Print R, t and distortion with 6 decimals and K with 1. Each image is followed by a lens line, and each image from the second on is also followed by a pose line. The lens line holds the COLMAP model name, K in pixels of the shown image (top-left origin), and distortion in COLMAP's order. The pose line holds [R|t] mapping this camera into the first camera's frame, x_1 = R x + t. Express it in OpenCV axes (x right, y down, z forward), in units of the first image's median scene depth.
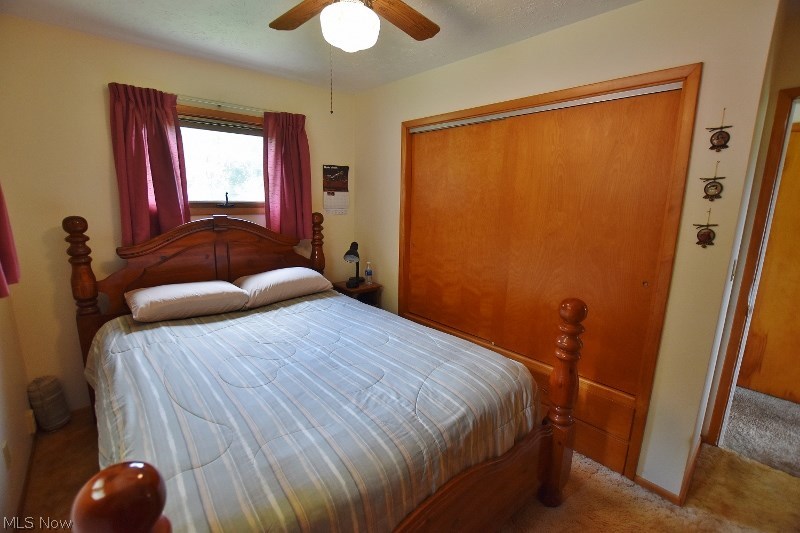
lens RADIAL K [[353.1, 0, 400.0], [0, 353.1, 266.5], [0, 0, 1]] dist [-0.017708, 0.000148]
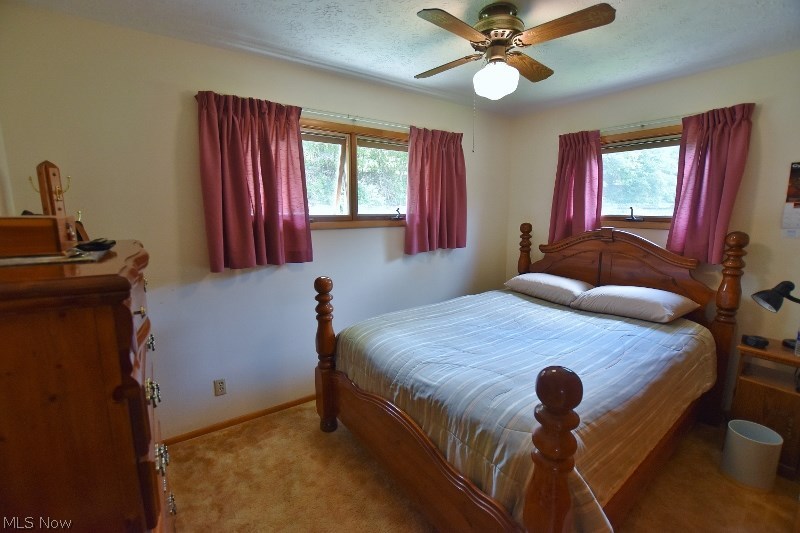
lens RADIAL K [[353.1, 0, 400.0], [0, 353.1, 266.5], [0, 0, 1]] dist [-0.017708, 0.000148]
pose [[-0.094375, 0.145104, -0.984905, 0.742343], [-0.187029, 0.969121, 0.160700, -0.088421], [0.977811, 0.199372, -0.064322, 0.491155]]
